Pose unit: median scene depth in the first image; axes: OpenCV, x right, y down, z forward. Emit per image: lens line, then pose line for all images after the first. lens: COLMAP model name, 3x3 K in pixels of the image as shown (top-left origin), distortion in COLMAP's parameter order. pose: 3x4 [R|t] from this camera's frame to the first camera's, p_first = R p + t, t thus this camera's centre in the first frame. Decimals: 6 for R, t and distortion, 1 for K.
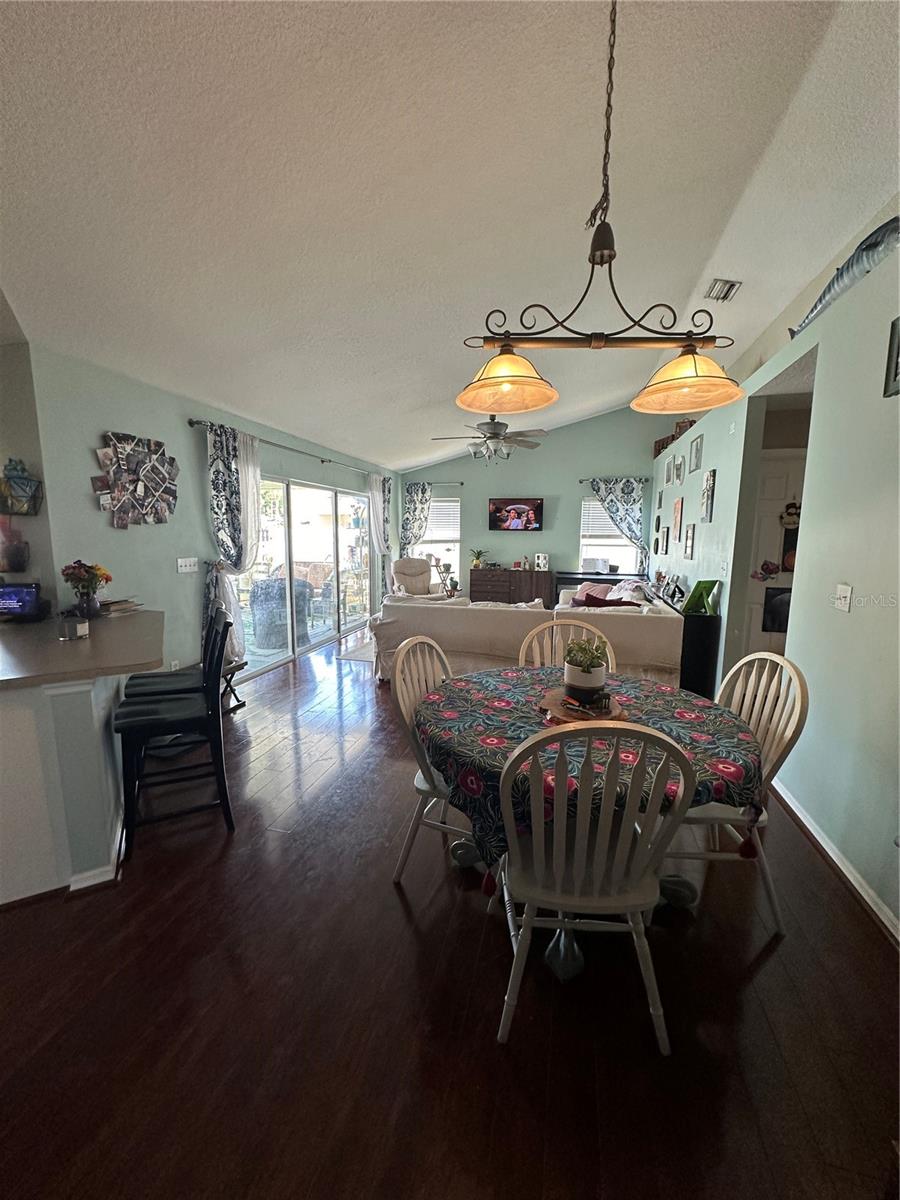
lens RADIAL K [[483.9, 0, 450.0], [0, 483.9, 599.7], [0, 0, 1]] dist [-0.002409, -0.000196]
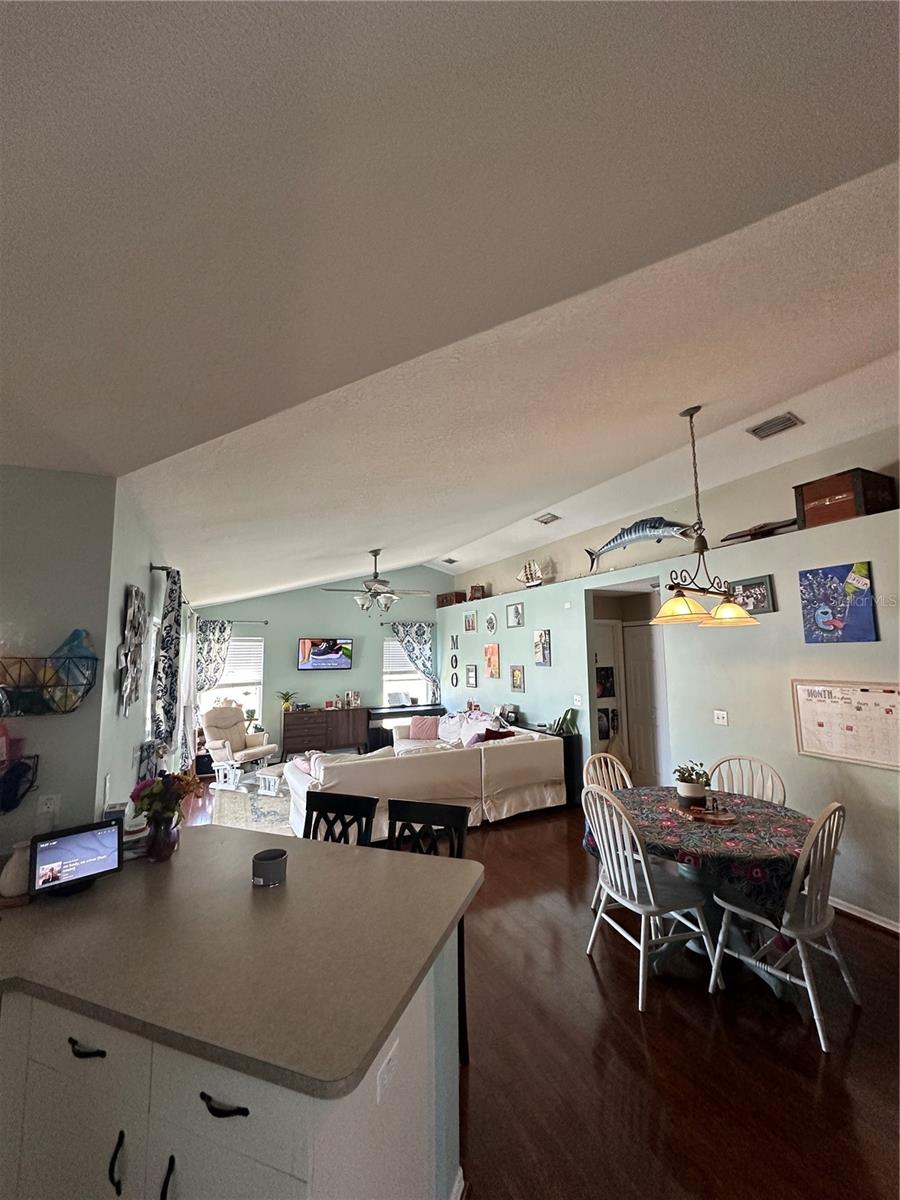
lens RADIAL K [[483.9, 0, 452.7], [0, 483.9, 598.8], [0, 0, 1]] dist [-0.002409, -0.000196]
pose [[0.761118, 0.054547, 0.646316, -0.340058], [0.108338, 0.971768, -0.209596, -0.049277], [-0.639502, 0.229547, 0.733720, 0.058034]]
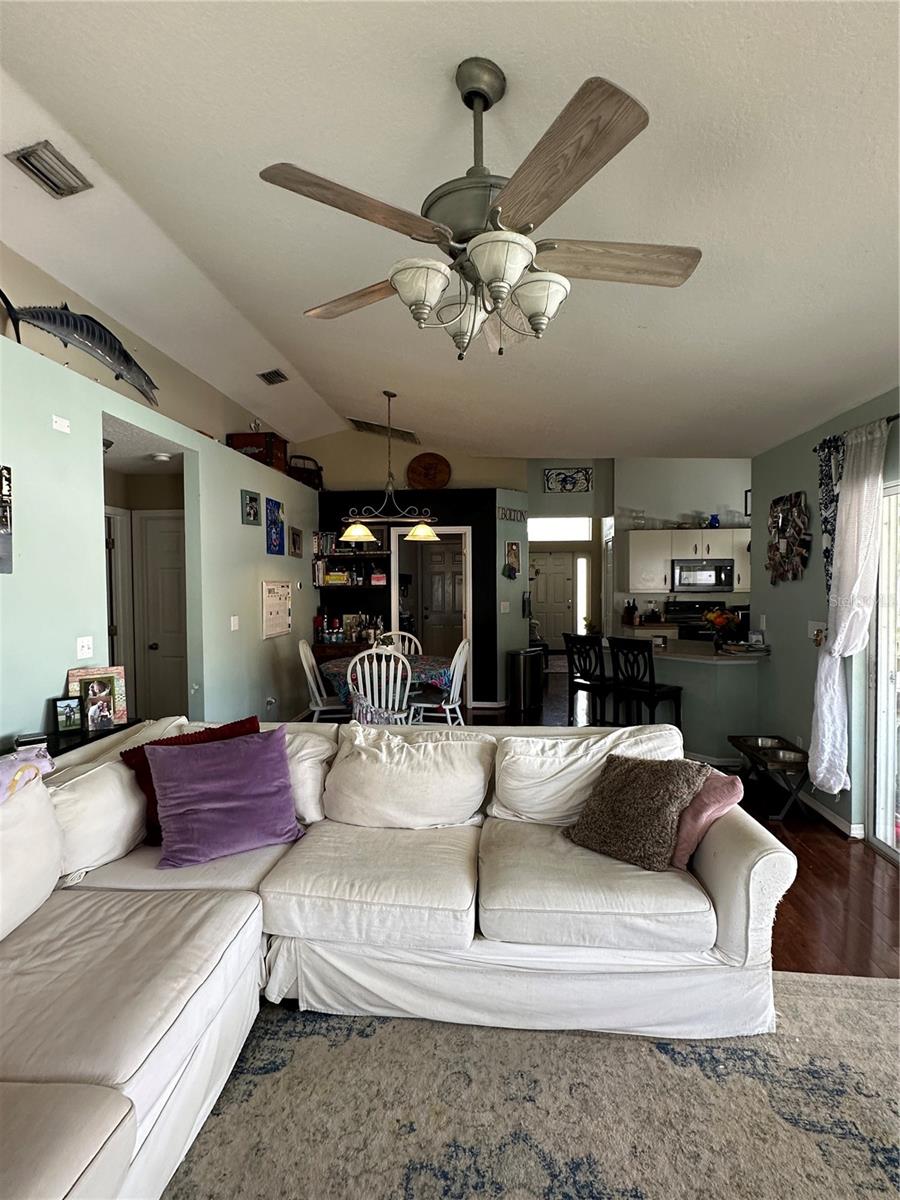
lens RADIAL K [[595.9, 0, 452.5], [0, 595.9, 600.7], [0, 0, 1]] dist [0.000008, 0.000000]
pose [[-0.985788, 0.004777, -0.167927, 0.114091], [-0.024206, 0.985126, 0.170119, -0.141594], [0.166242, 0.171766, -0.971010, 0.958525]]
